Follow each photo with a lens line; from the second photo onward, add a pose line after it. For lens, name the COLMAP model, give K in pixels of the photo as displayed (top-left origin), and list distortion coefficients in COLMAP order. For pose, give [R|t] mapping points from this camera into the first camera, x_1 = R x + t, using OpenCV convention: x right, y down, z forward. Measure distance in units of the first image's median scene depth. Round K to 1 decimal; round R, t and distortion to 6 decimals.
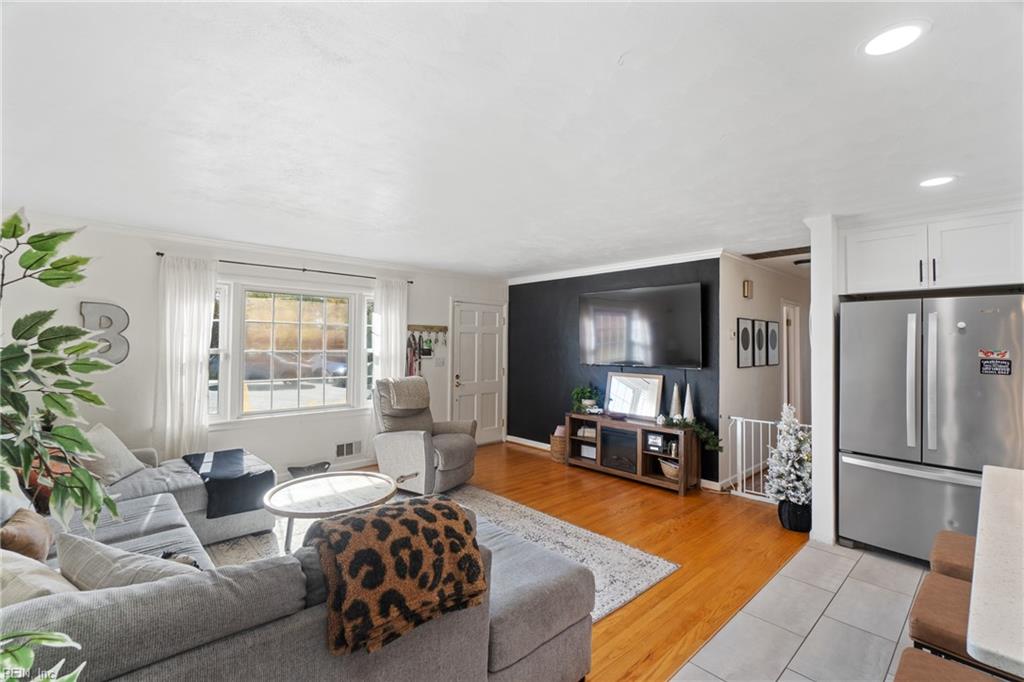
lens RADIAL K [[451.8, 0, 499.3], [0, 451.8, 335.6], [0, 0, 1]] dist [-0.004435, -0.000237]
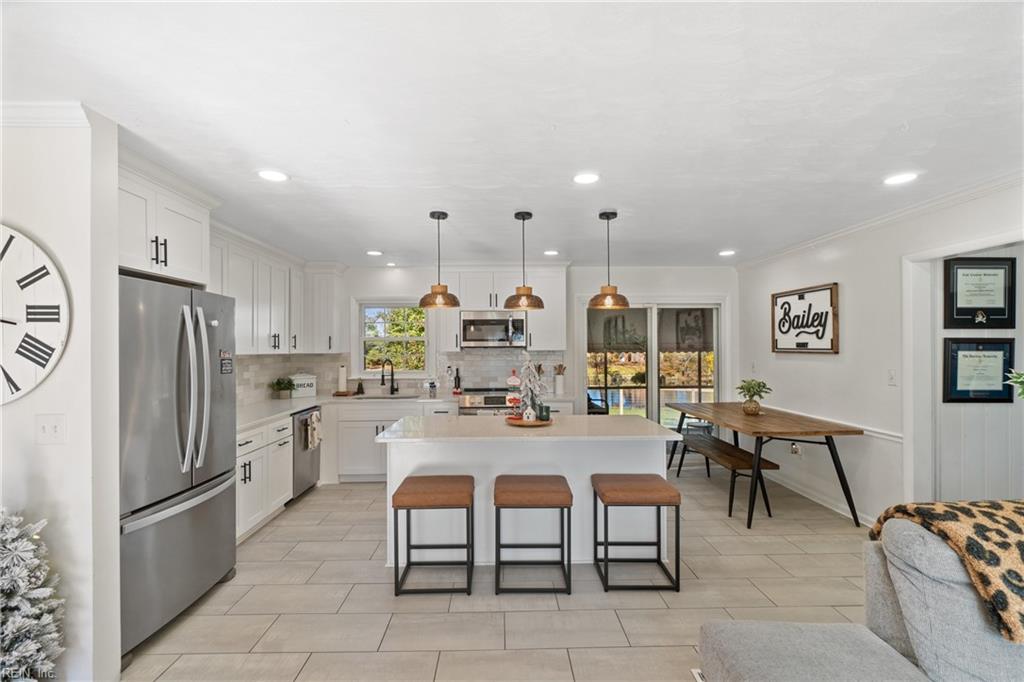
lens RADIAL K [[451.8, 0, 507.4], [0, 451.8, 345.7], [0, 0, 1]] dist [-0.004435, -0.000237]
pose [[-0.754049, -0.003419, 0.656809, -0.035280], [-0.014814, 0.999821, -0.011803, 0.019125], [-0.656651, -0.018630, -0.753964, 1.002647]]
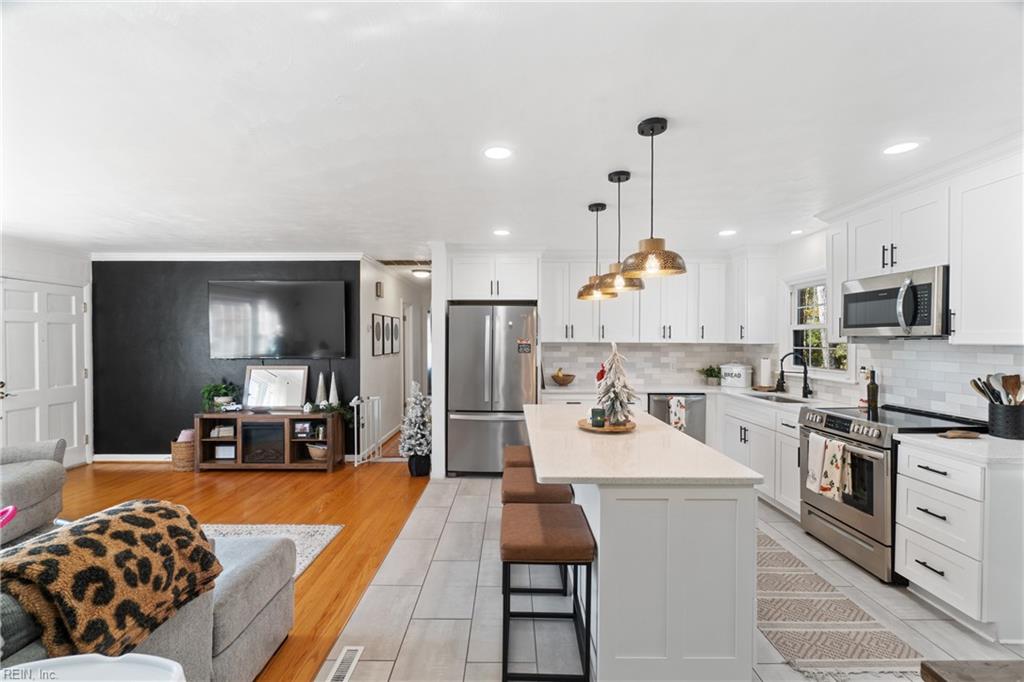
lens RADIAL K [[451.8, 0, 501.7], [0, 451.8, 341.9], [0, 0, 1]] dist [-0.004435, -0.000237]
pose [[0.684214, -0.016131, 0.729103, -0.144766], [-0.007556, 0.999545, 0.029205, -0.002744], [-0.729242, -0.025492, 0.683781, -0.075742]]
